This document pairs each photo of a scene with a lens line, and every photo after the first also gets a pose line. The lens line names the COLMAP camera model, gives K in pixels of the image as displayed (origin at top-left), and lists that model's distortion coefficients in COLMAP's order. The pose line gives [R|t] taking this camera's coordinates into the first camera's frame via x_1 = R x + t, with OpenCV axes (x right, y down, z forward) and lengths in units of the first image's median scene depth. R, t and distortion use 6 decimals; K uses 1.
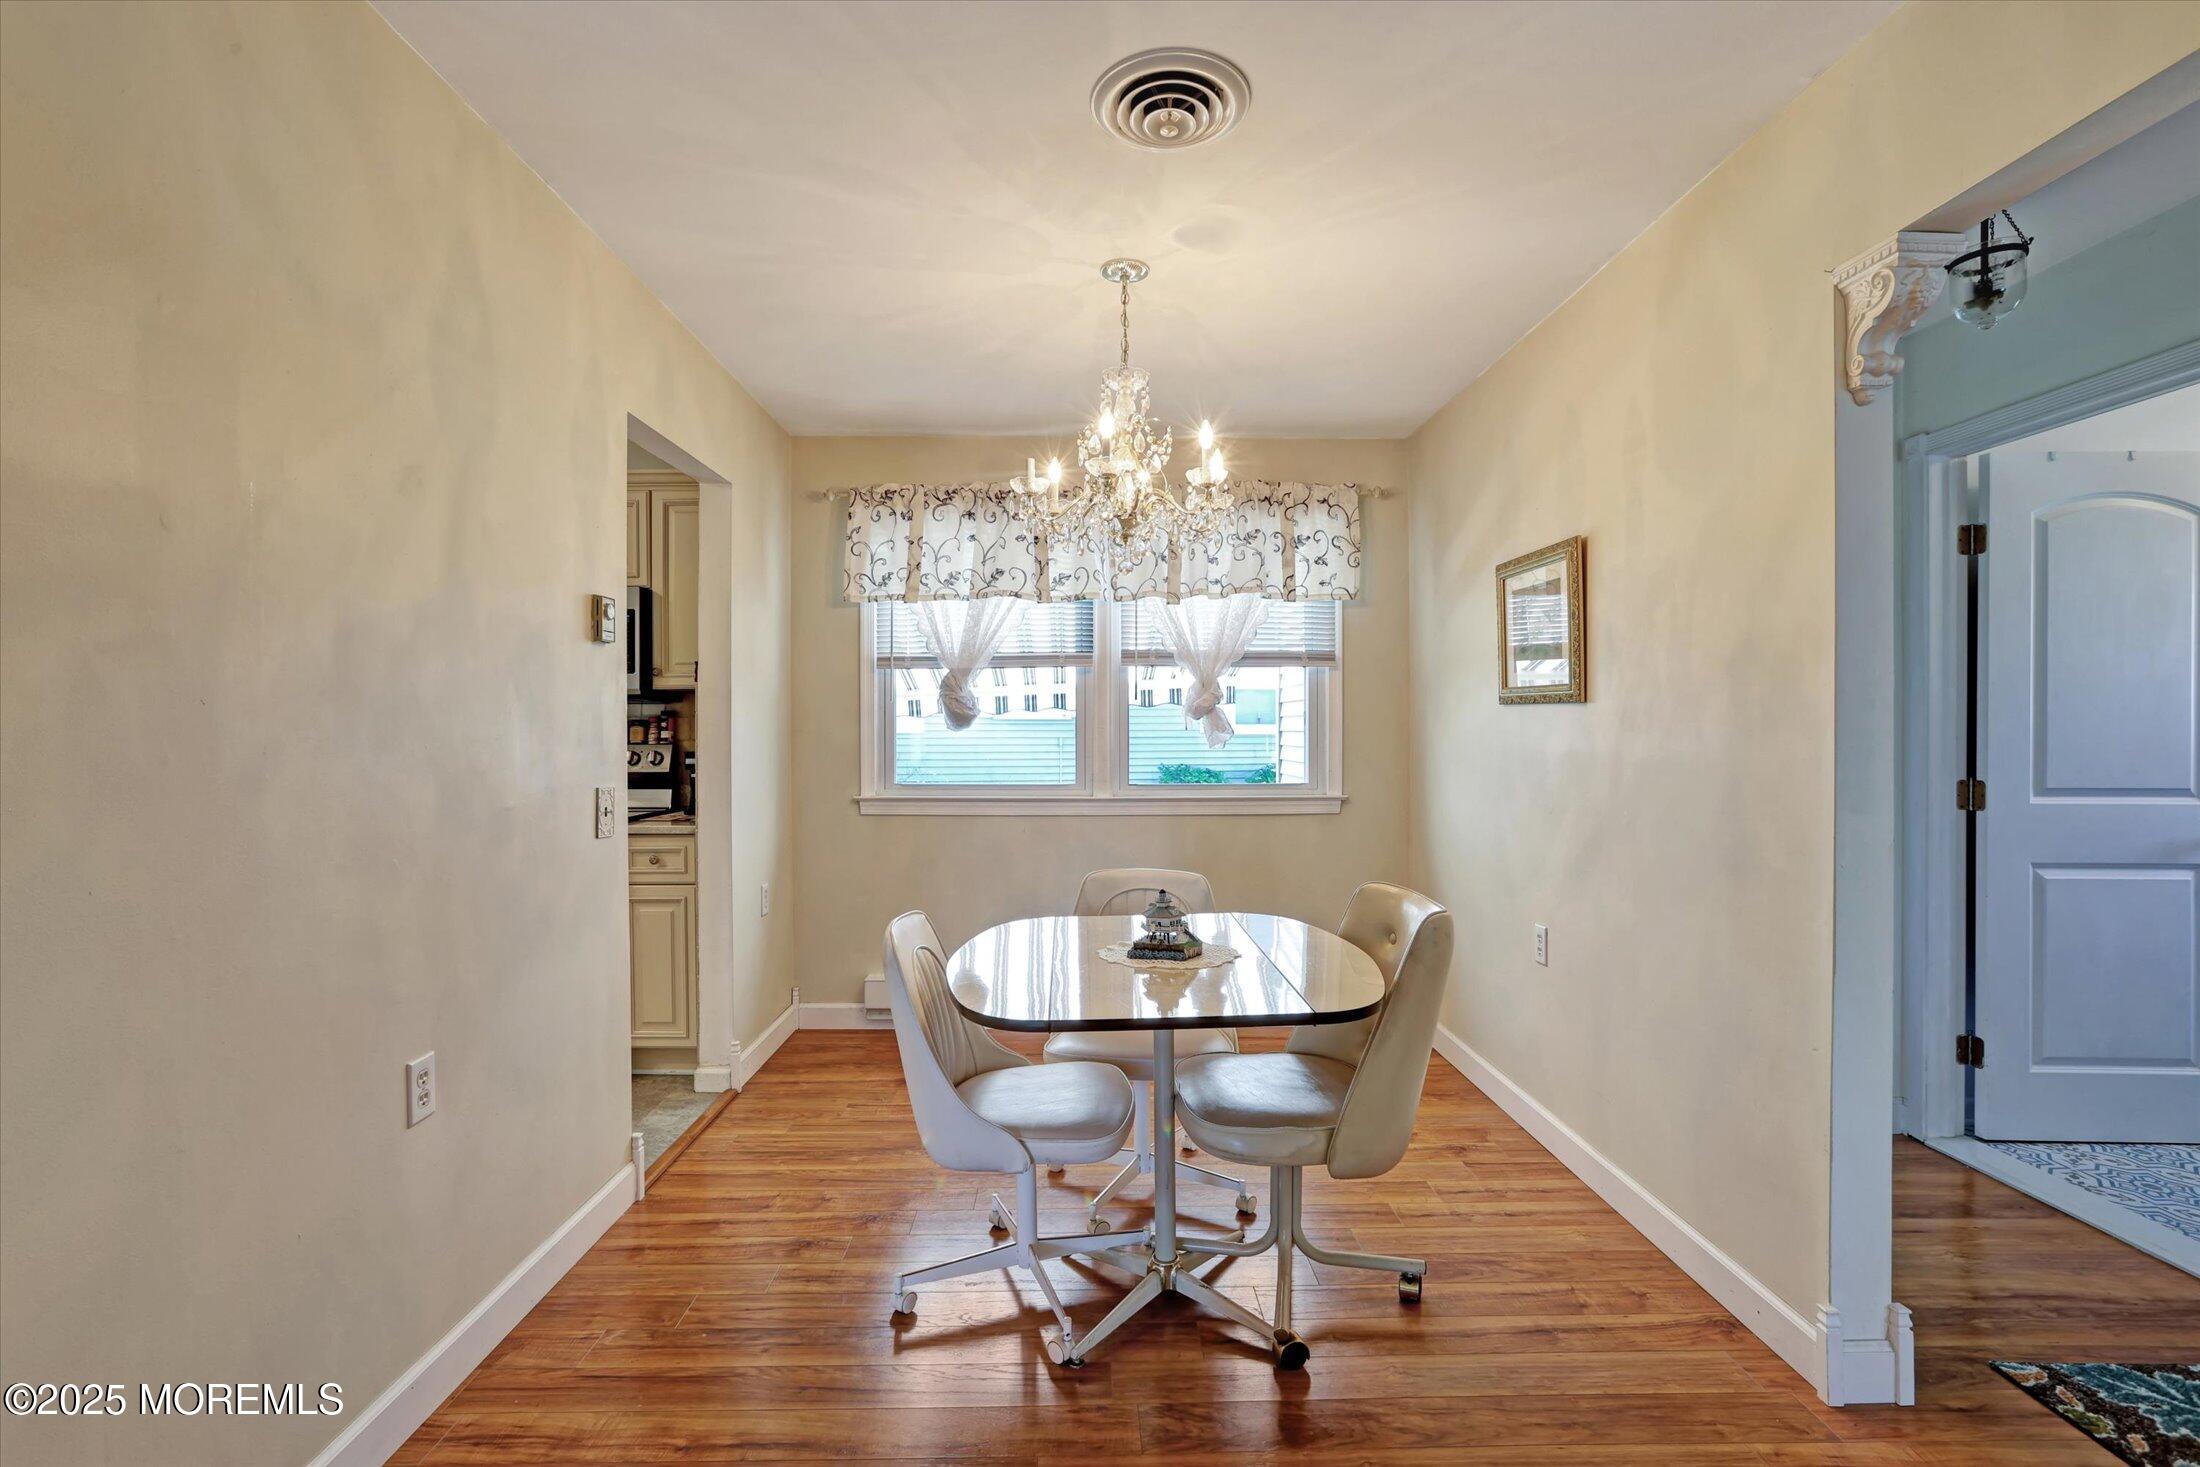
lens RADIAL K [[1002.9, 0, 1088.6], [0, 1002.9, 733.3], [0, 0, 1]] dist [-0.080213, 0.028935]
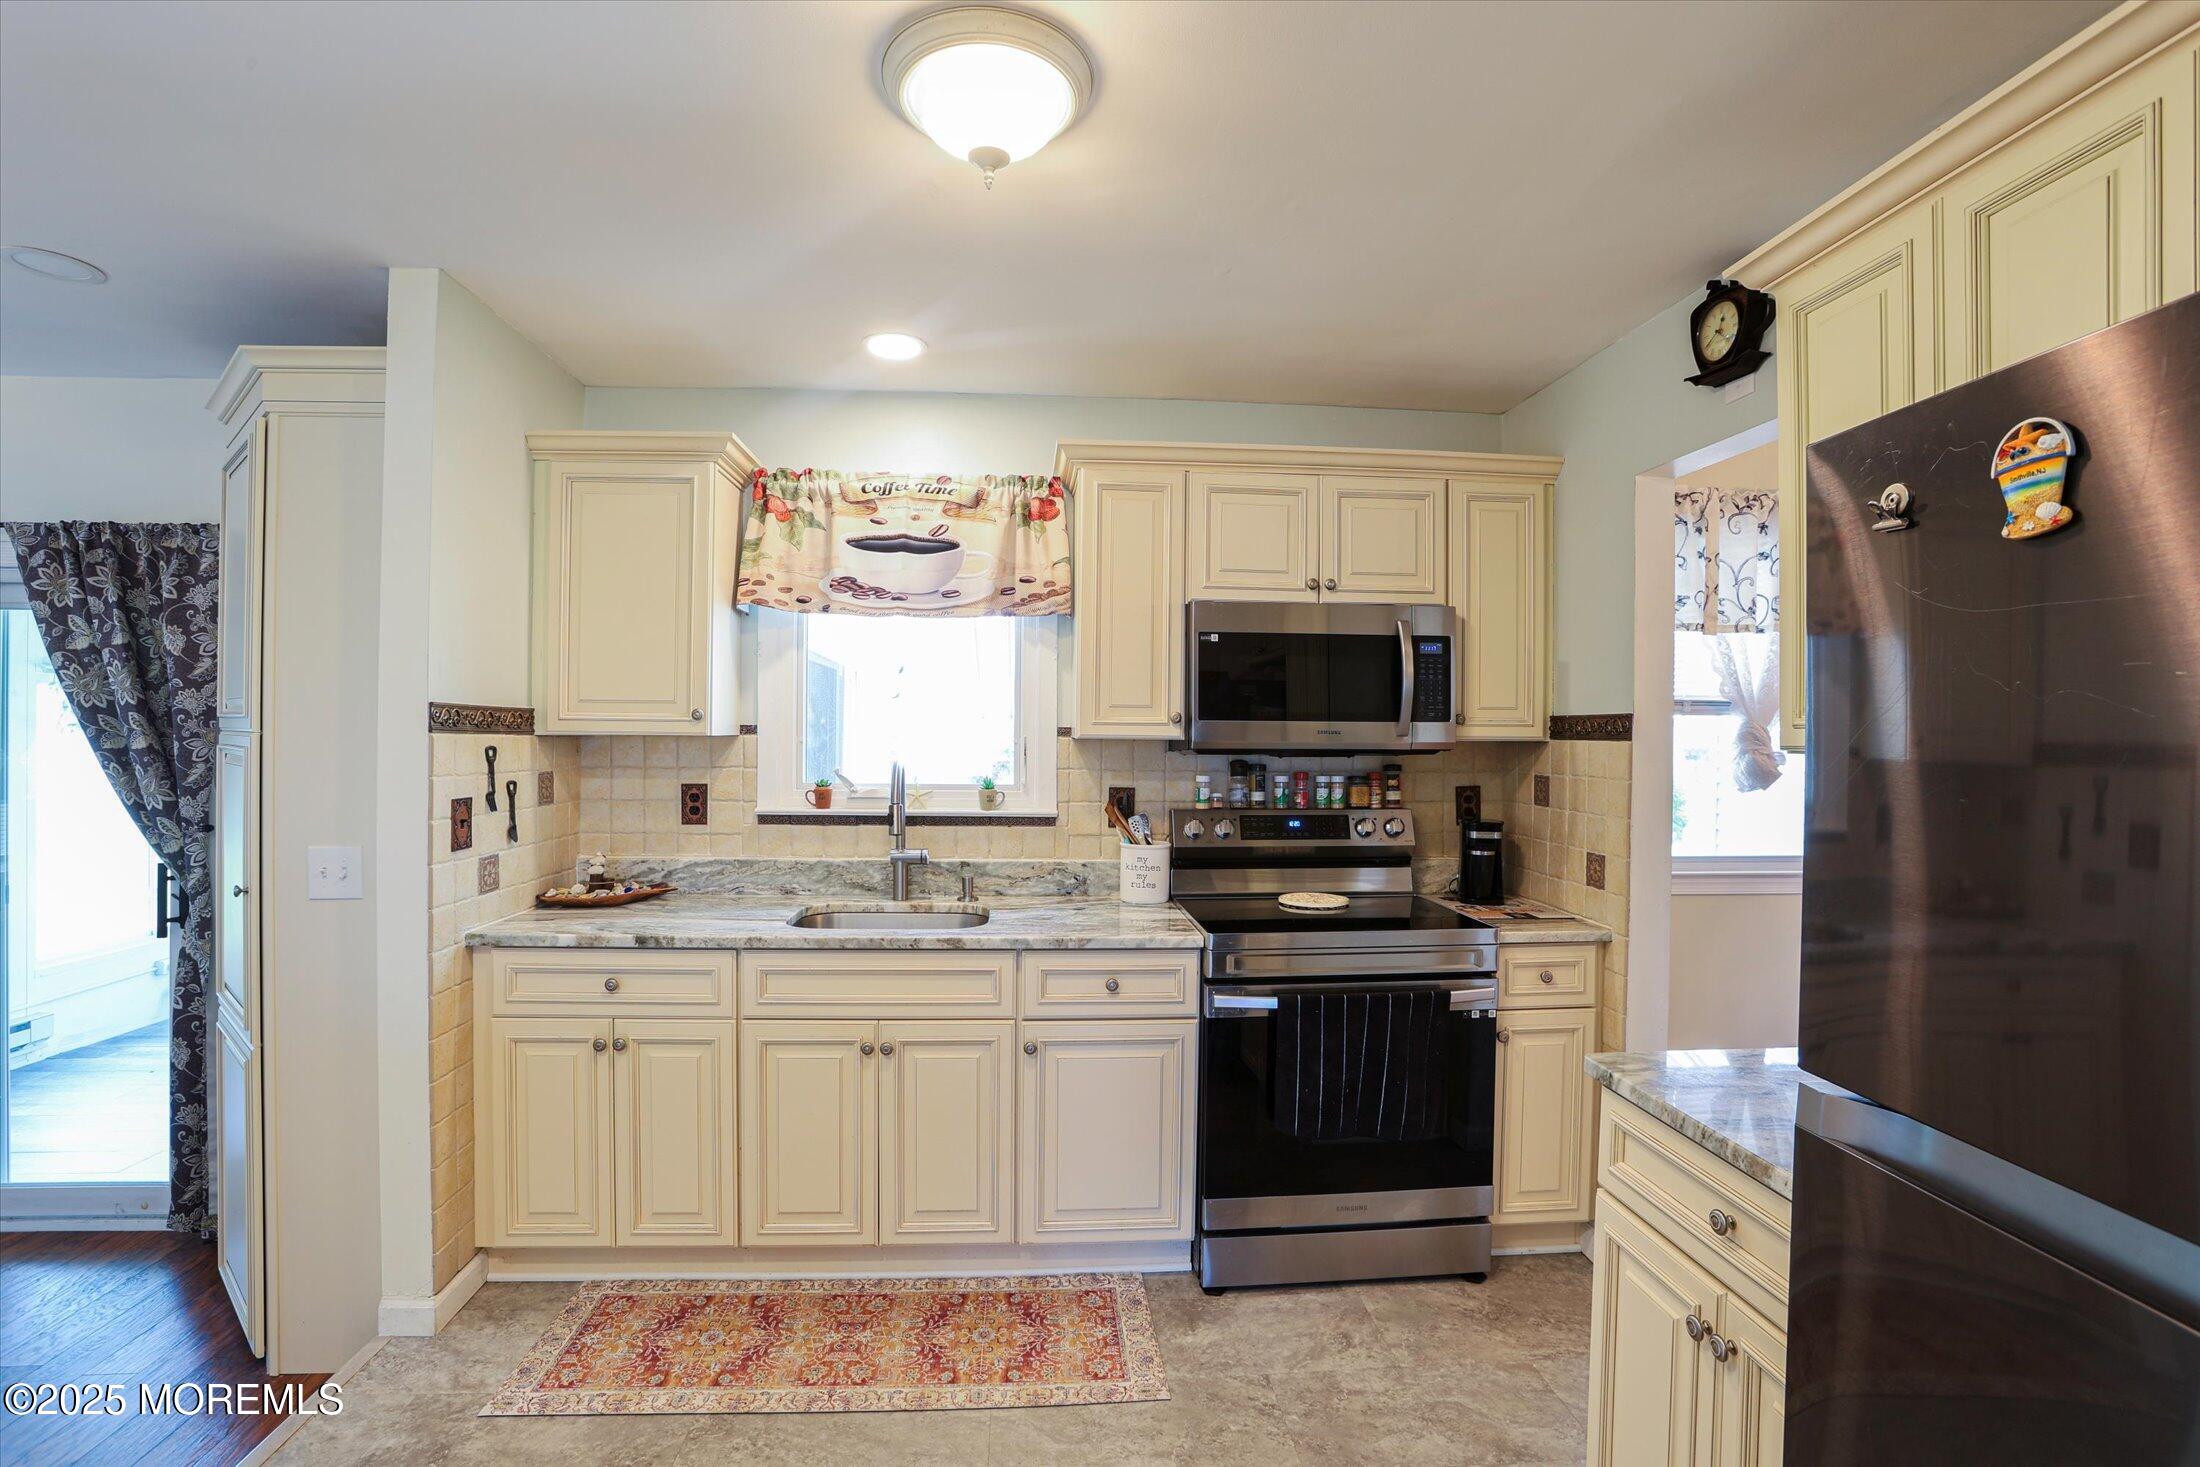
lens RADIAL K [[1002.9, 0, 1088.6], [0, 1002.9, 733.3], [0, 0, 1]] dist [-0.080213, 0.028935]
pose [[0.997398, 0.011888, 0.071108, -0.728755], [-0.011434, 0.999912, -0.006781, -0.039803], [-0.071183, 0.005950, 0.997446, 0.252792]]
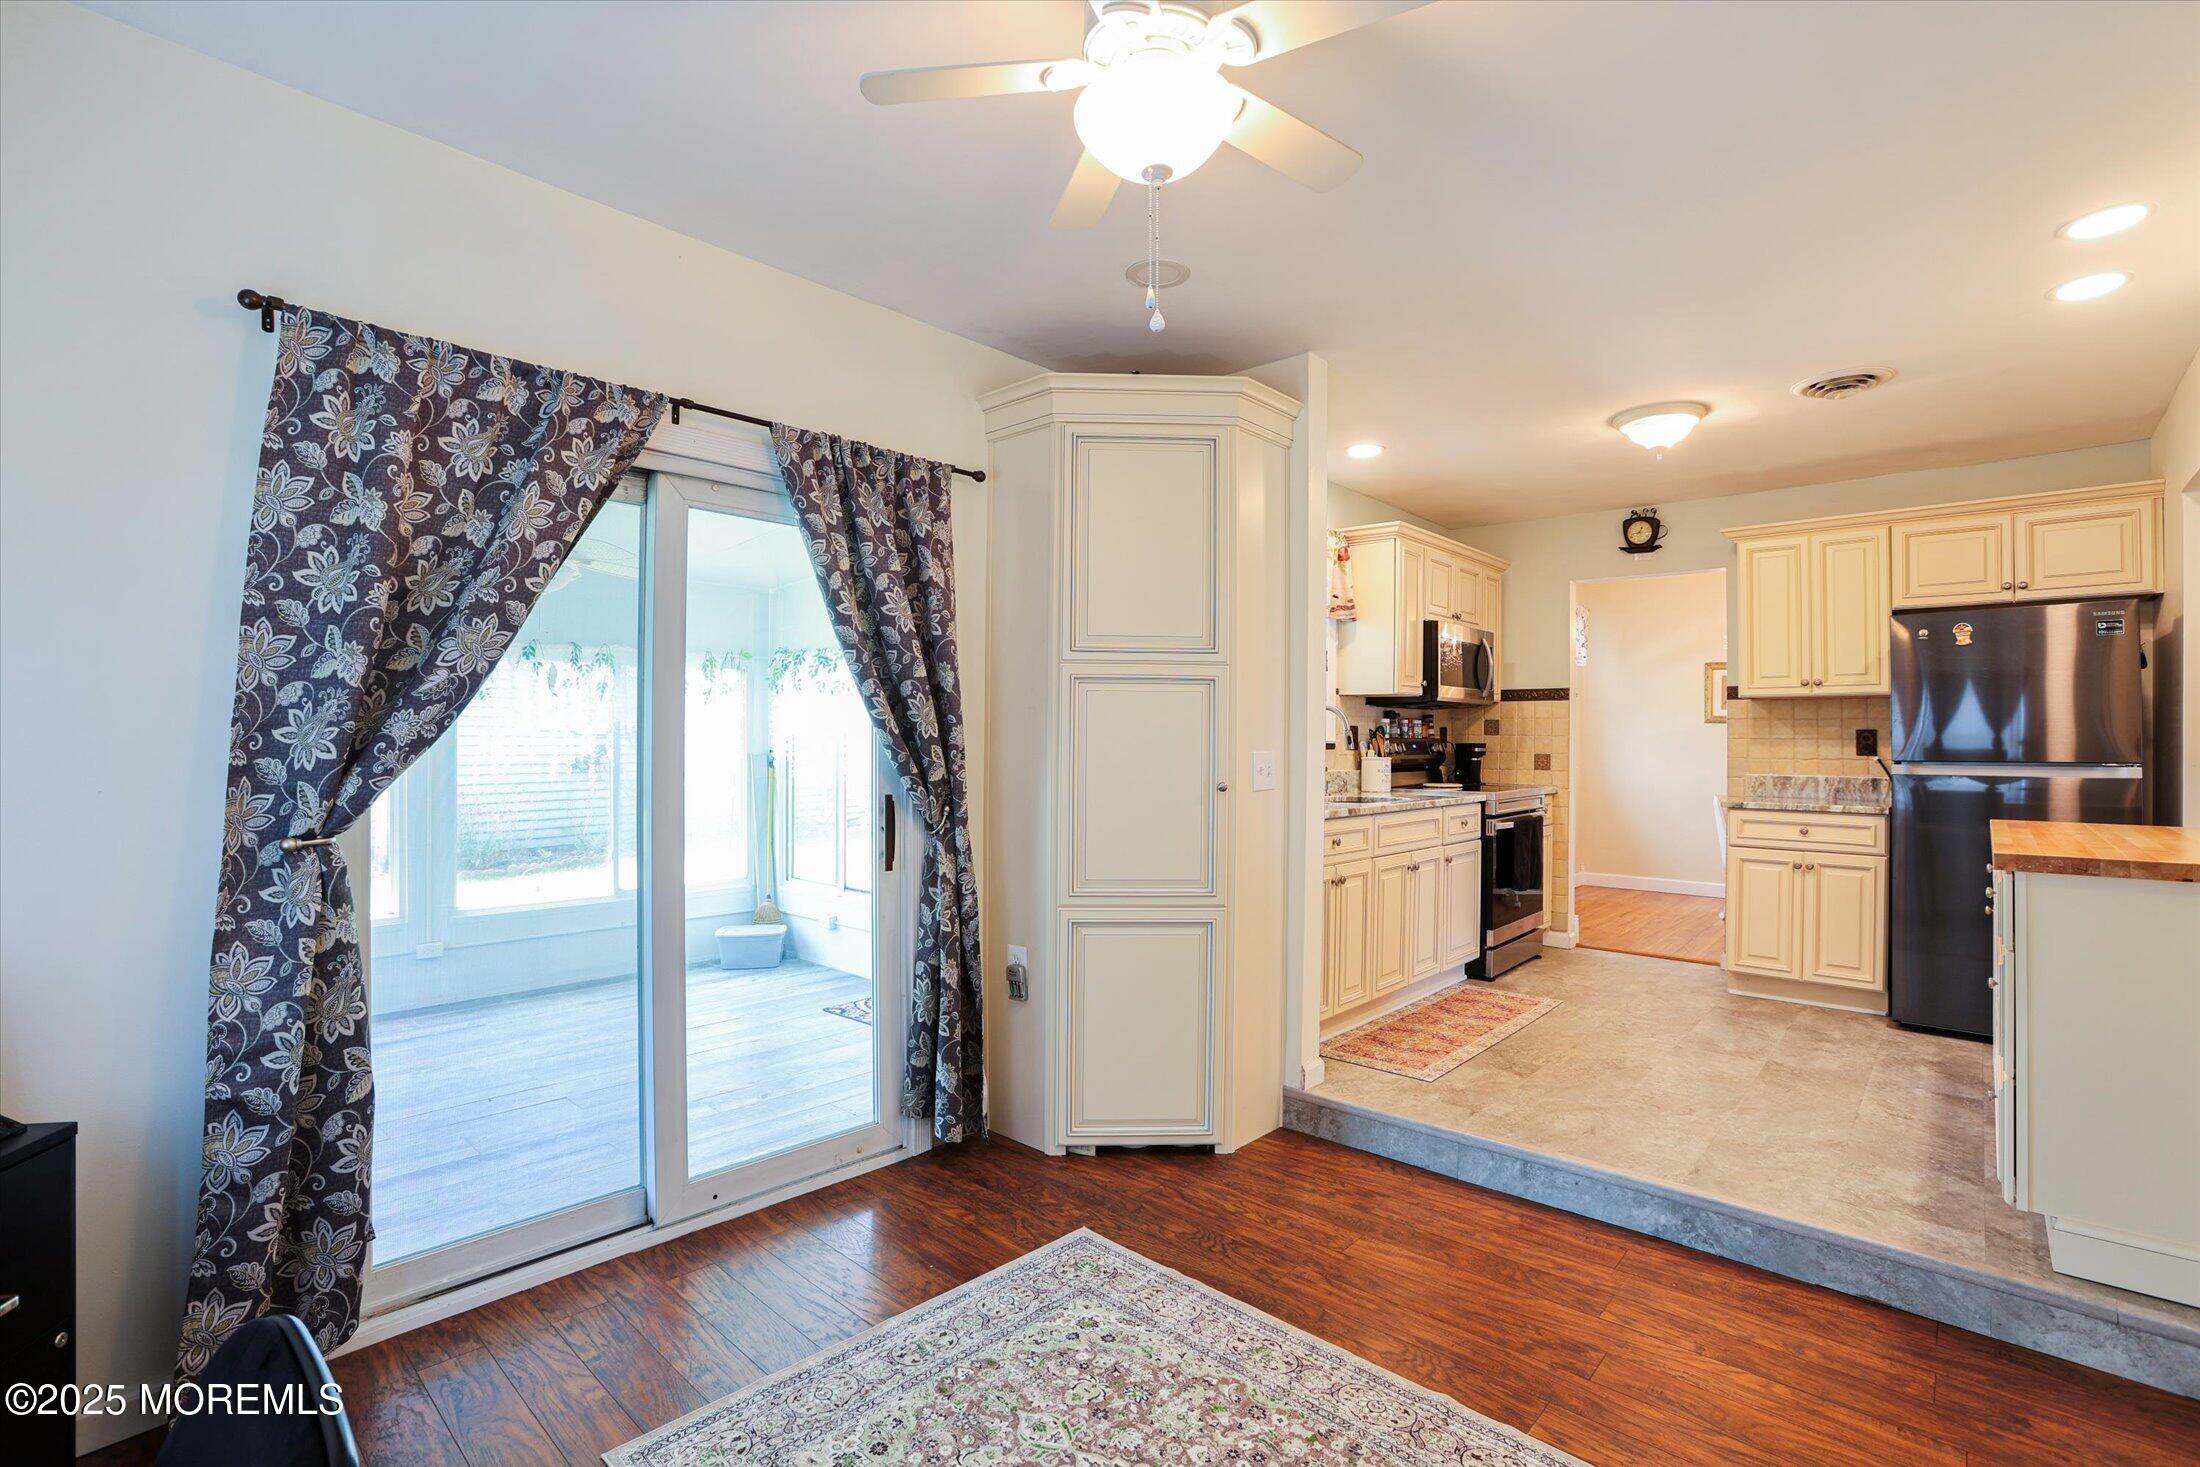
lens RADIAL K [[1002.9, 0, 1088.6], [0, 1002.9, 733.3], [0, 0, 1]] dist [-0.080213, 0.028935]
pose [[0.679298, 0.011875, 0.733766, -1.831745], [-0.004404, 0.999917, -0.012105, 0.024012], [-0.733849, 0.004991, 0.679294, 0.407726]]
